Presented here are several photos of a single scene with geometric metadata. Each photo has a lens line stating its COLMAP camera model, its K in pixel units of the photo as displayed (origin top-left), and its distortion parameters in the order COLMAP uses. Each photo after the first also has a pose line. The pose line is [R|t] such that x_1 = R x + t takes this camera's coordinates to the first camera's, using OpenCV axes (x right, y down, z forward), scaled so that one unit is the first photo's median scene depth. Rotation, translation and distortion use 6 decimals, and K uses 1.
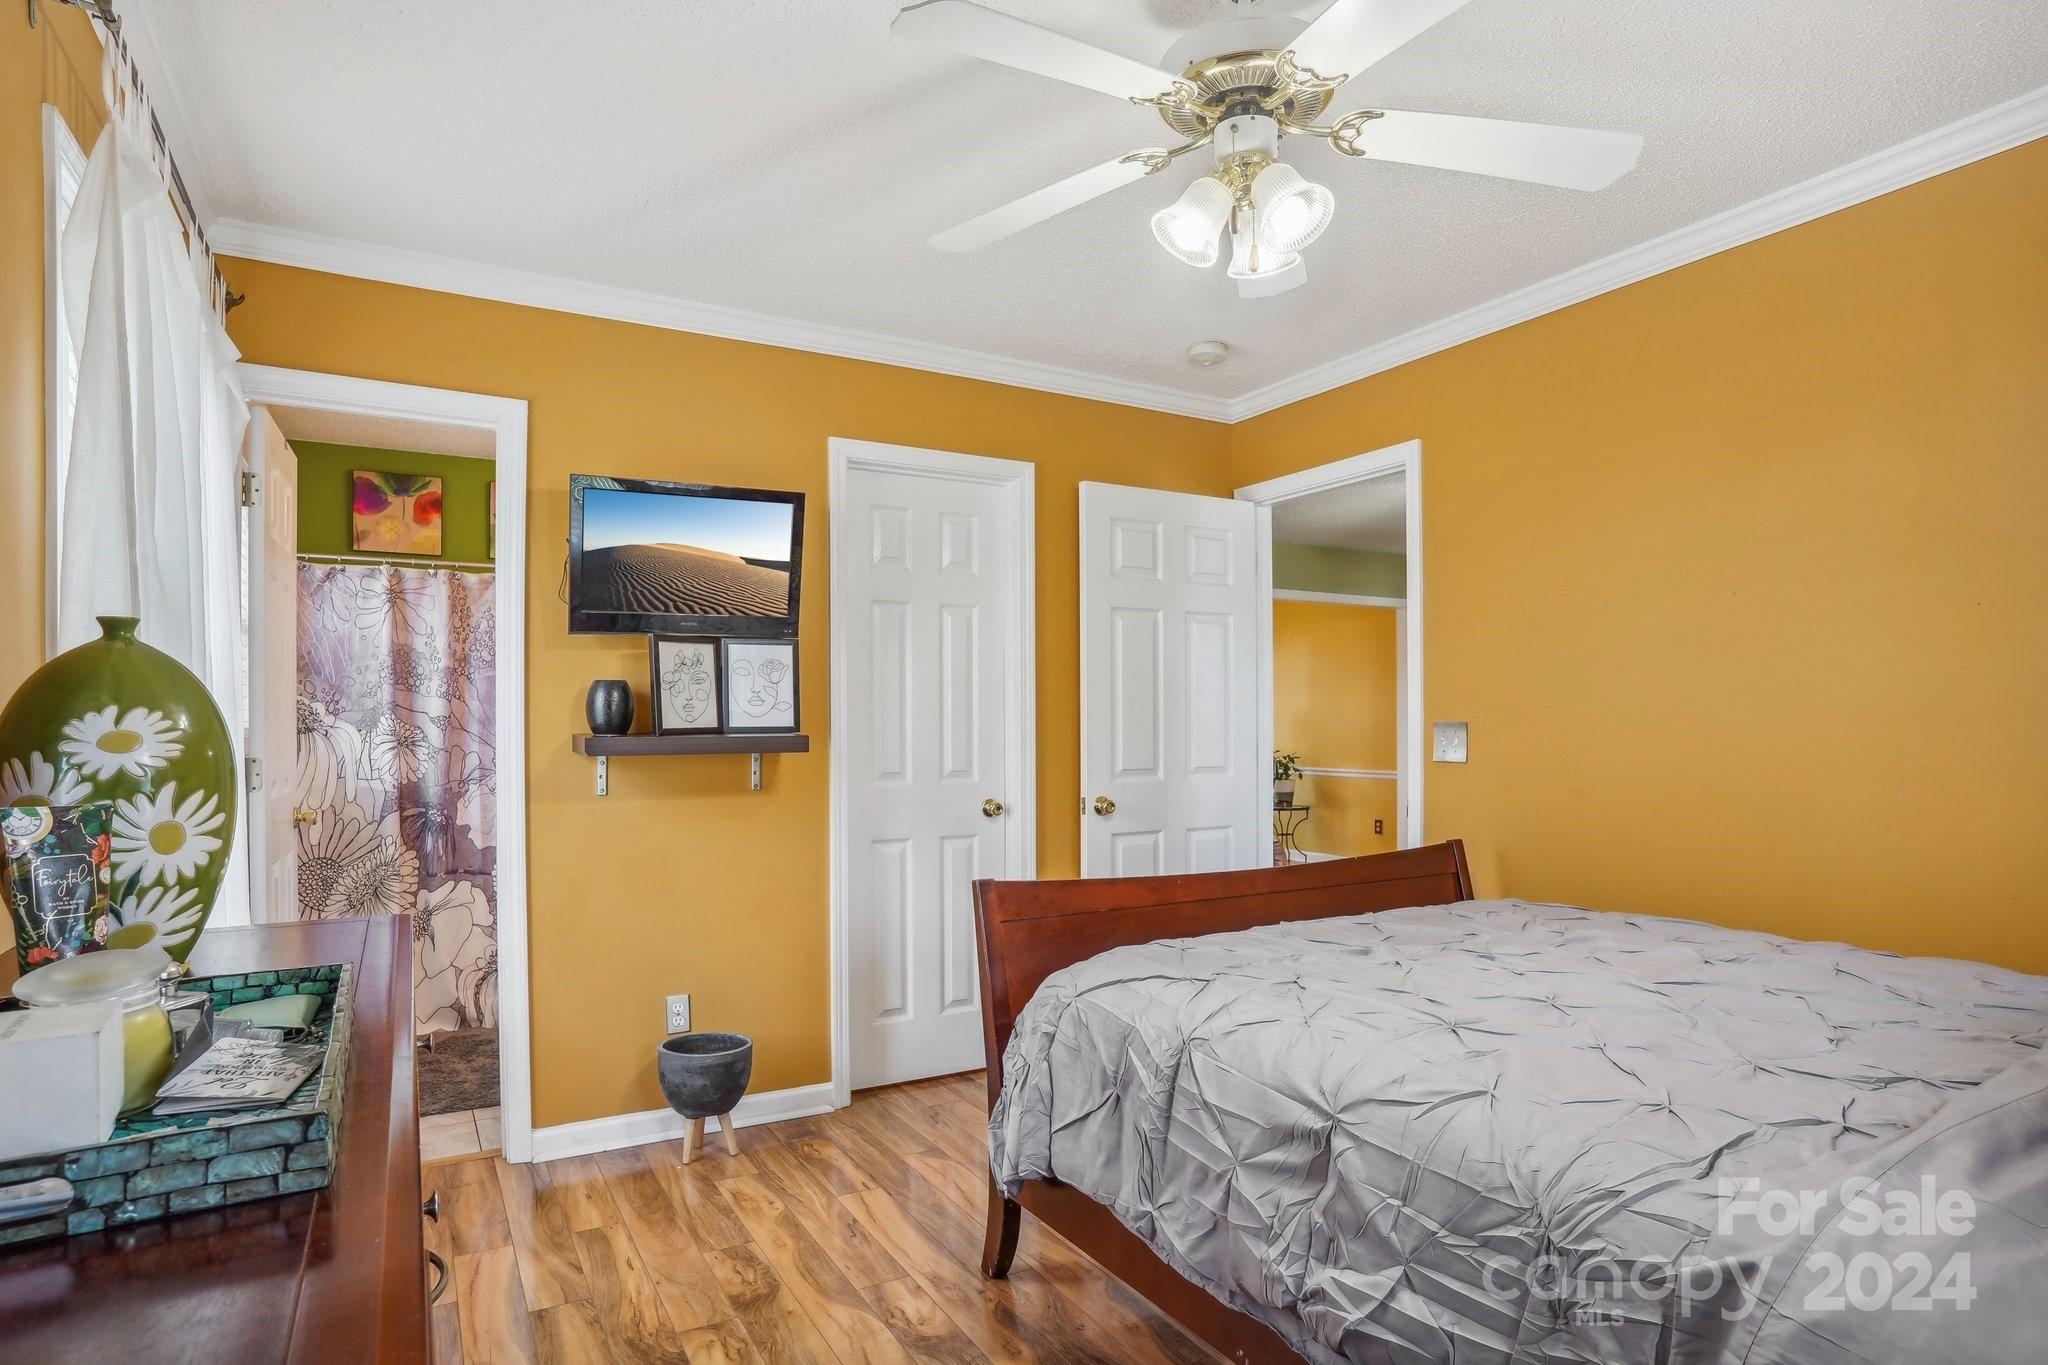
lens RADIAL K [[1098.1, 0, 1014.3], [0, 1098.1, 734.9], [0, 0, 1]] dist [-0.058899, 0.026667]
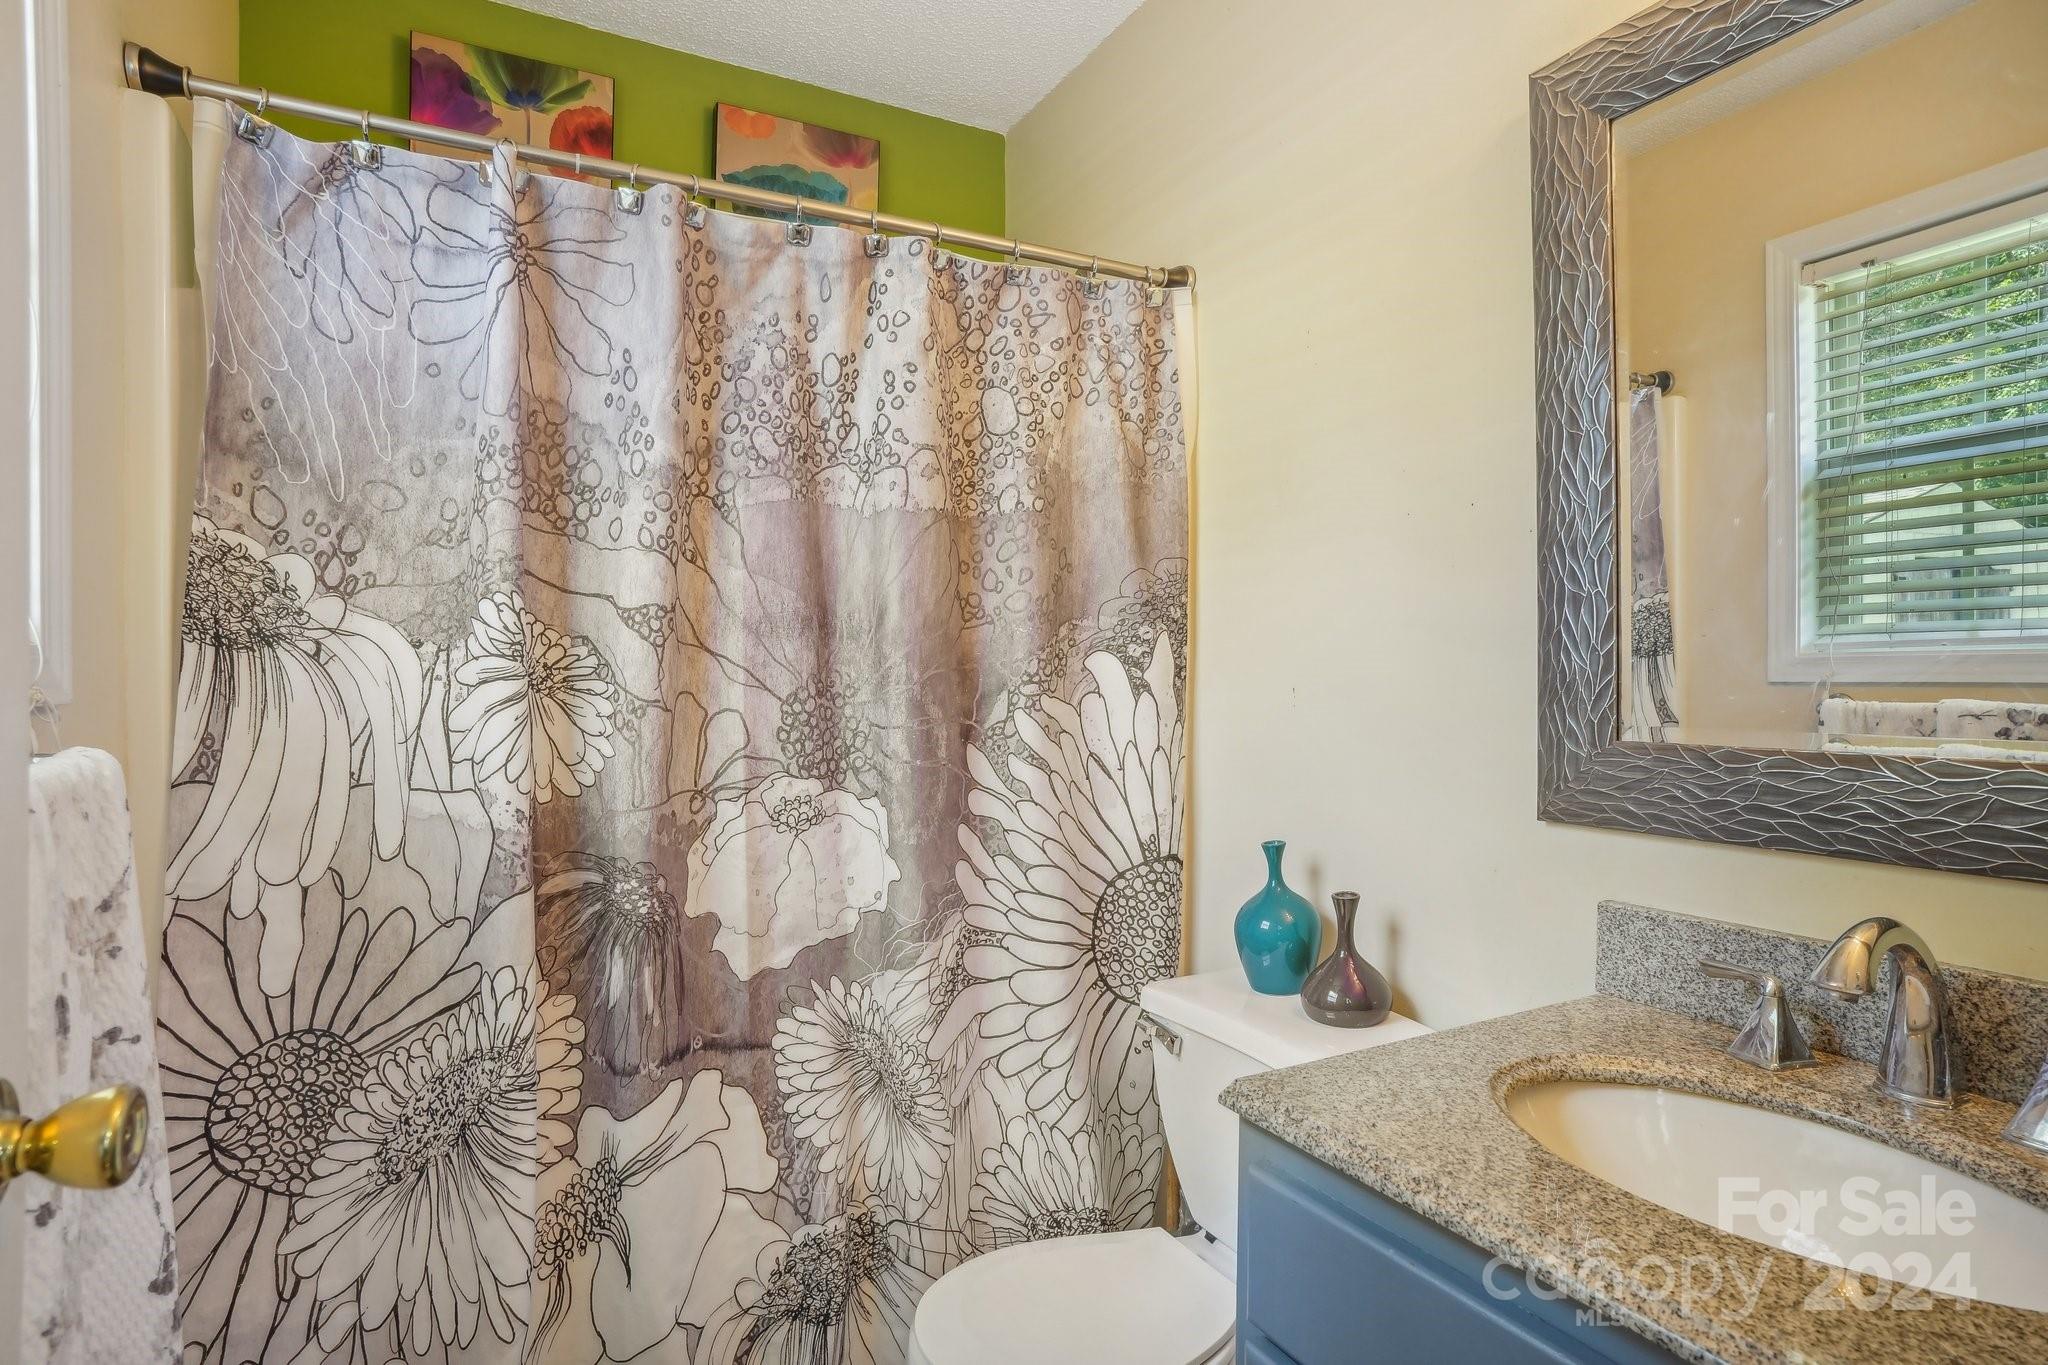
lens RADIAL K [[1098.1, 0, 1027.2], [0, 1098.1, 688.8], [0, 0, 1]] dist [-0.058899, 0.026667]
pose [[0.999449, 0.011176, -0.031239, -0.401318], [-0.011161, 0.999938, 0.000650, 0.007328], [0.031244, -0.000301, 0.999512, 0.660815]]
